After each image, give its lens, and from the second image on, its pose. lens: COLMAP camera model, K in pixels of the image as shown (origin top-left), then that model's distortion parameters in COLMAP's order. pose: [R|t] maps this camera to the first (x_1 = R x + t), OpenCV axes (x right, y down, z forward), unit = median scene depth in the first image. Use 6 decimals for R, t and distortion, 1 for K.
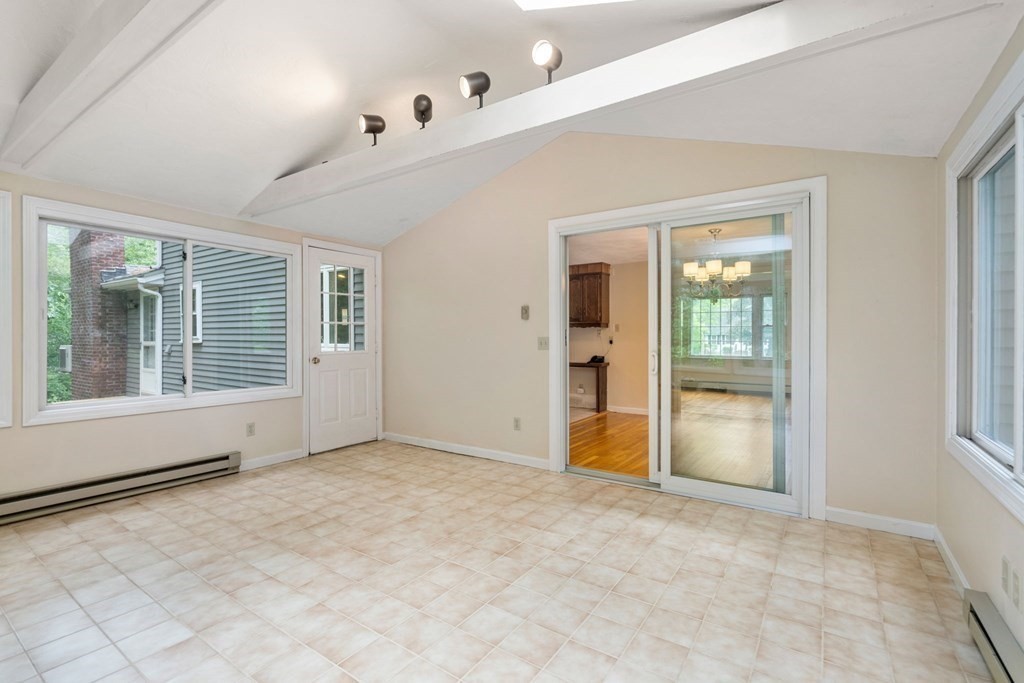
lens RADIAL K [[467.6, 0, 511.1], [0, 467.6, 337.7], [0, 0, 1]] dist [-0.017970, -0.000433]
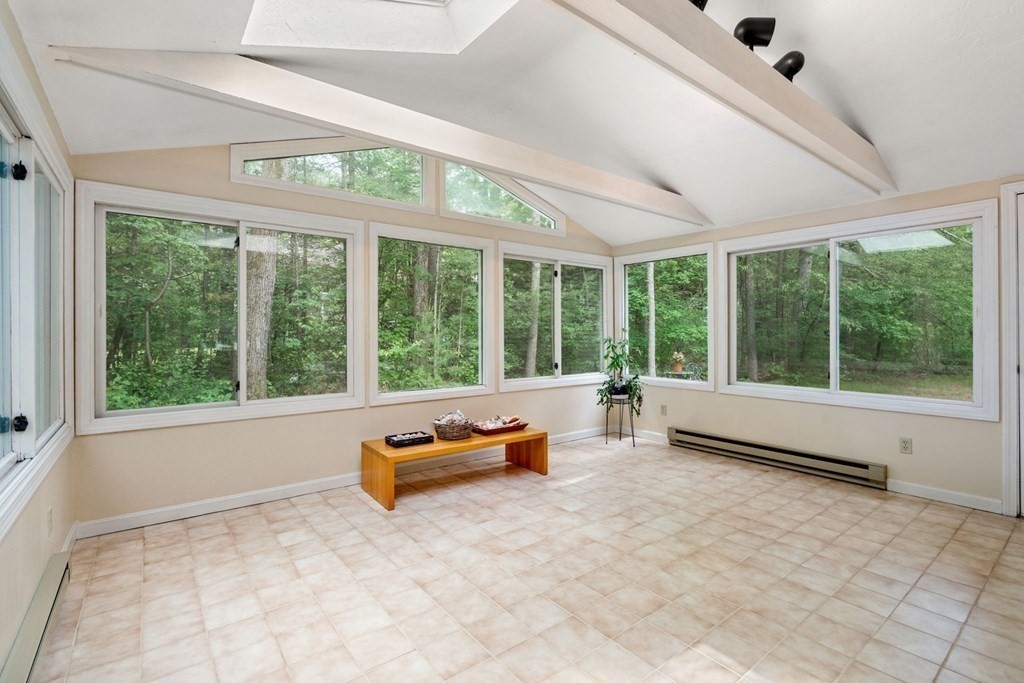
lens RADIAL K [[467.6, 0, 510.8], [0, 467.6, 336.3], [0, 0, 1]] dist [-0.017970, -0.000433]
pose [[-0.301917, 0.008294, -0.953298, 0.594549], [-0.004821, 0.999936, 0.010227, -0.006156], [0.953322, 0.007683, -0.301858, 0.776106]]
